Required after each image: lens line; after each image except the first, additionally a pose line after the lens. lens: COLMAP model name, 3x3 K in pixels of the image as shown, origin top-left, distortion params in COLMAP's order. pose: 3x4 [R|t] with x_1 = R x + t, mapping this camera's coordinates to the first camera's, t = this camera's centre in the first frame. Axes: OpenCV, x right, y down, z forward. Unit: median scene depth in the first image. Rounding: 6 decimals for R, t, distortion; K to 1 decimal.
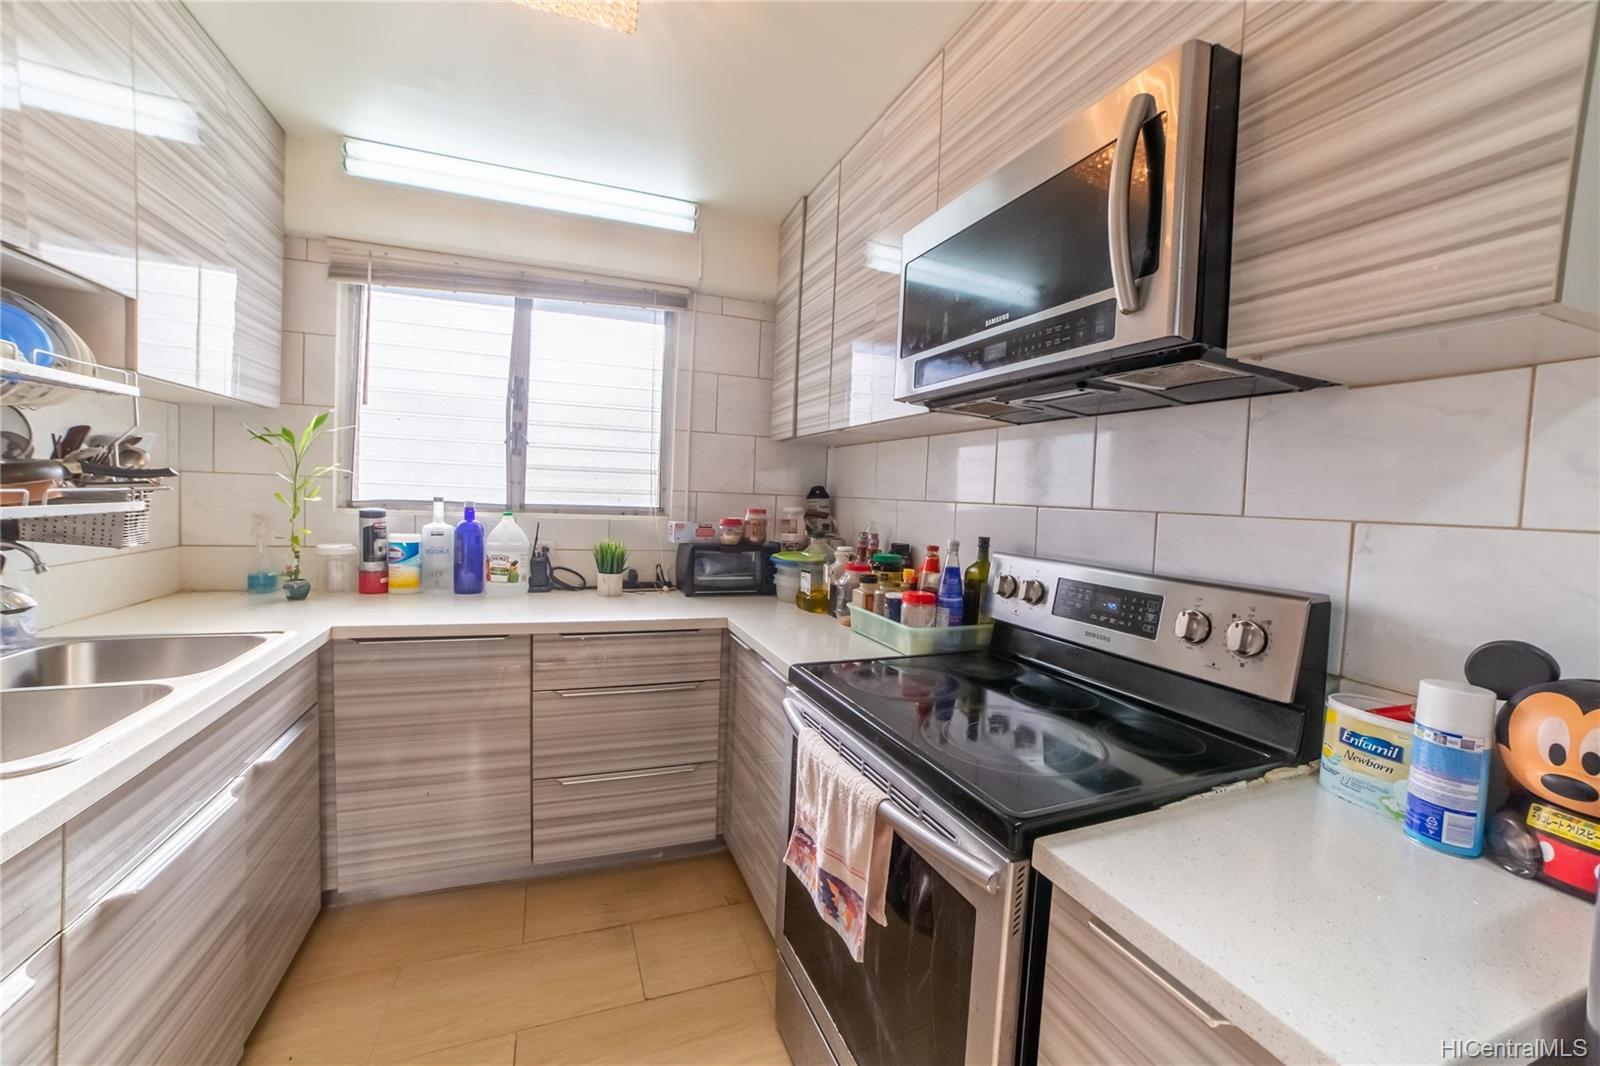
lens RADIAL K [[614.1, 0, 800.0], [0, 614.1, 533.0], [0, 0, 1]] dist [-0.081737, 0.030590]
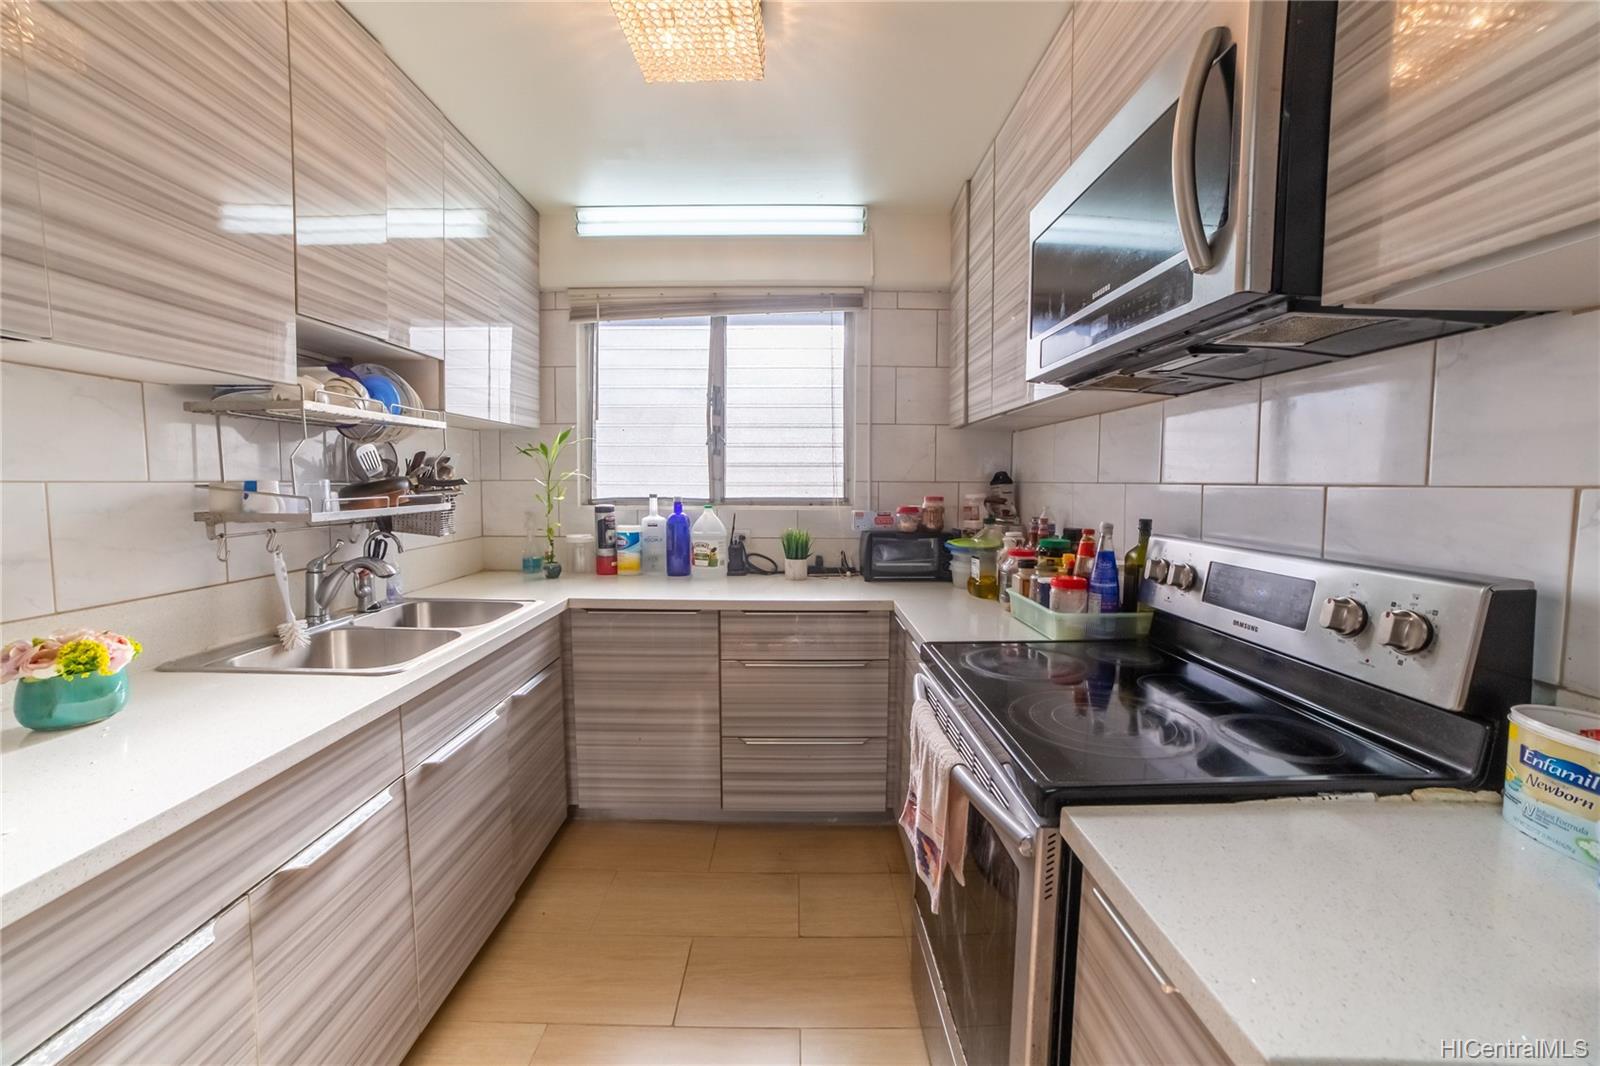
lens RADIAL K [[614.1, 0, 800.0], [0, 614.1, 533.0], [0, 0, 1]] dist [-0.081737, 0.030590]
pose [[0.935132, -0.008697, -0.354193, 0.124703], [0.013946, 0.999827, 0.012270, 0.008651], [0.354025, -0.016414, 0.935092, -0.040245]]
